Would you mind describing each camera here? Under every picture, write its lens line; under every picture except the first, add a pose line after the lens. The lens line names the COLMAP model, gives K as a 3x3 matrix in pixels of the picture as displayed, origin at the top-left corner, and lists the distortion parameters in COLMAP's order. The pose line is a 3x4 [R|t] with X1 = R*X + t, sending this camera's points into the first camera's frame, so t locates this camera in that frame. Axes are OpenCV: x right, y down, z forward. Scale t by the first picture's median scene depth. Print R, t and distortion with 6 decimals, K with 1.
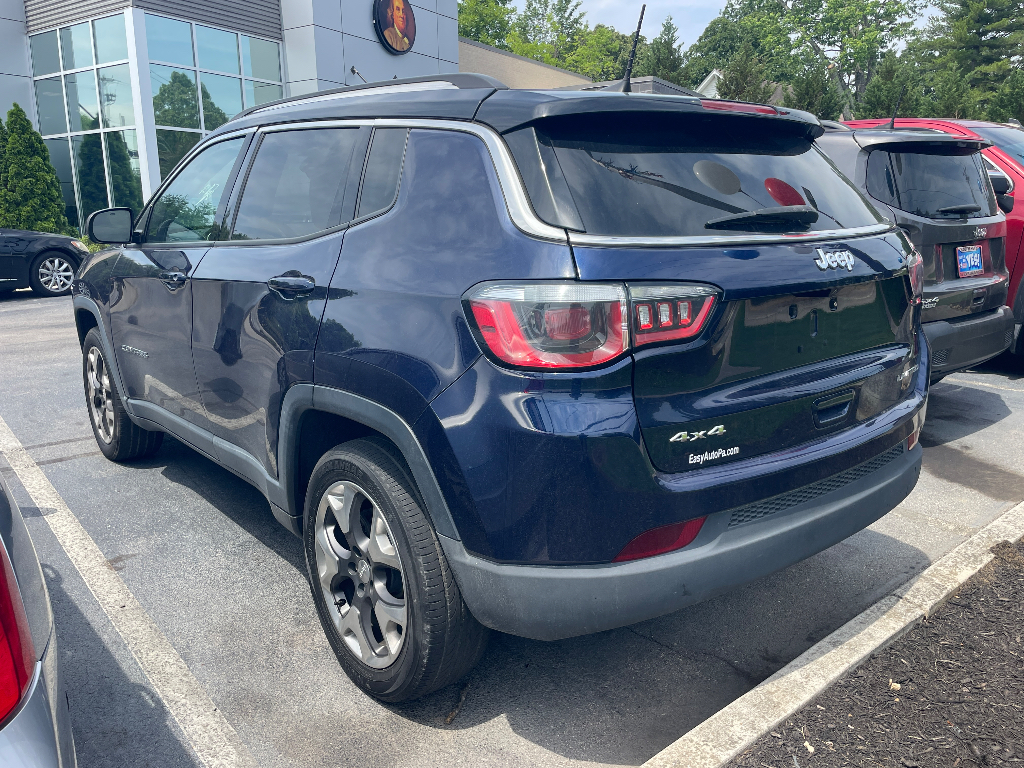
lens RADIAL K [[814.7, 0, 512.0], [0, 814.7, 384.0], [0, 0, 1]] dist [0.106764, -0.153002]
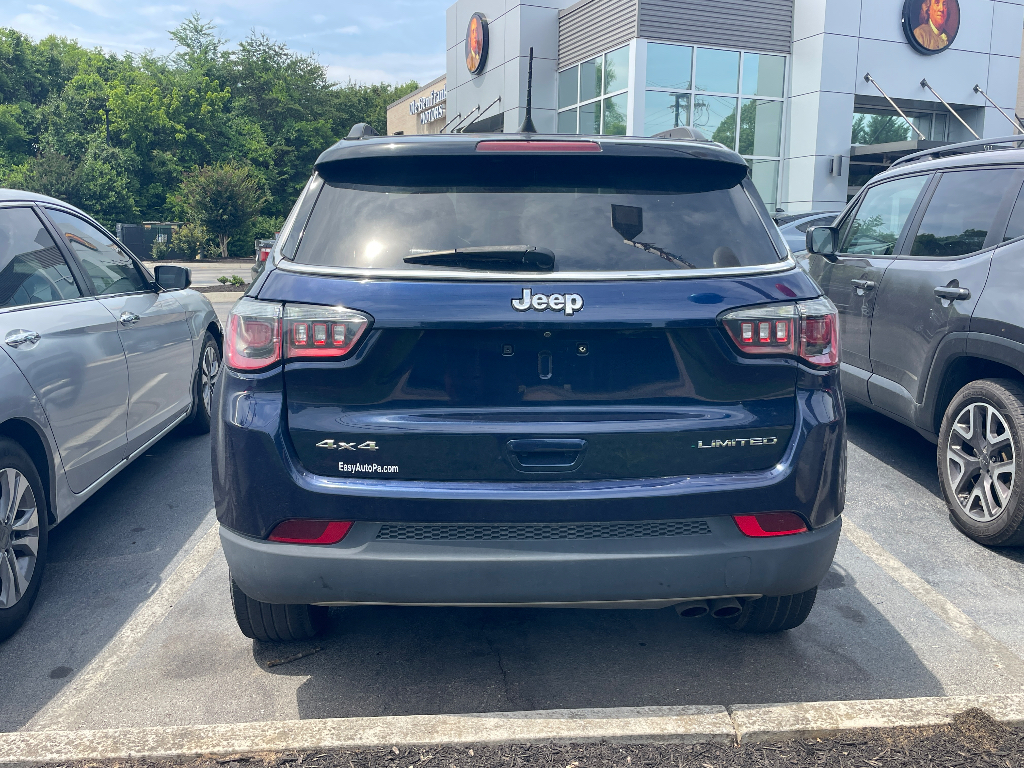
lens RADIAL K [[901.2, 0, 512.0], [0, 901.2, 384.0], [0, 0, 1]] dist [0.106055, -0.149344]
pose [[0.797258, 0.120428, -0.591504, 0.145118], [-0.145085, 0.989402, 0.005886, -0.007824], [0.585944, 0.081126, 0.806281, 0.017584]]
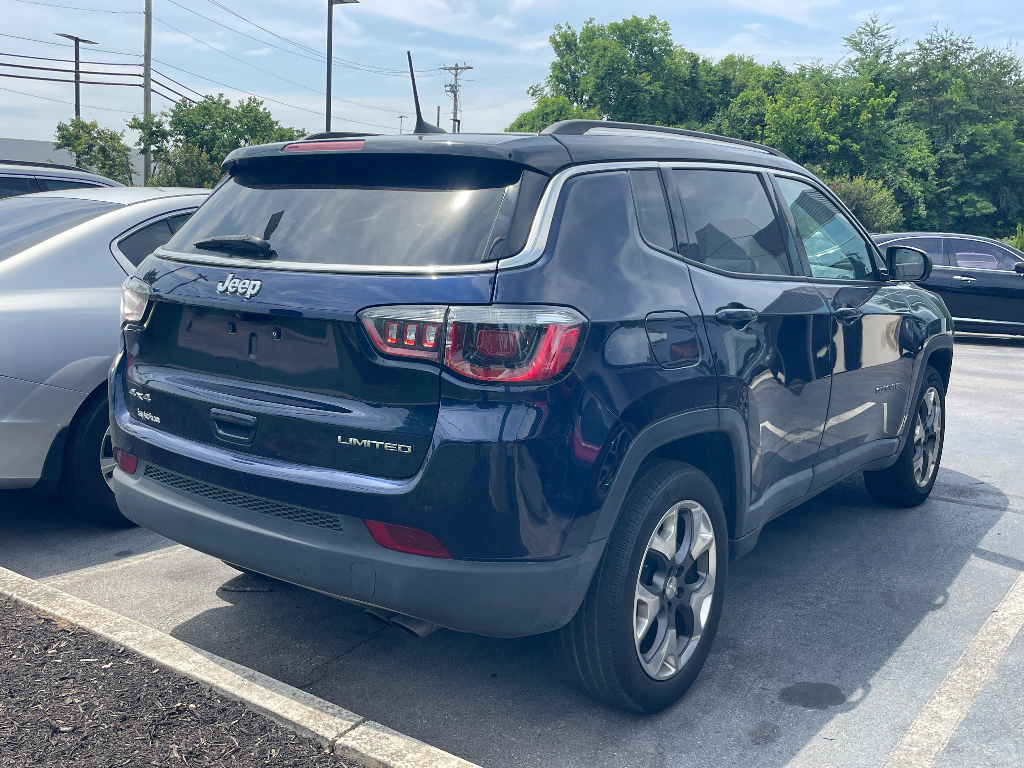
lens RADIAL K [[990.4, 0, 512.0], [0, 990.4, 384.0], [0, 0, 1]] dist [0.101593, -0.161502]
pose [[0.216873, 0.168001, -0.961635, 0.251512], [-0.243934, 0.963156, 0.113254, -0.037824], [0.945231, 0.210014, 0.249864, 0.150604]]
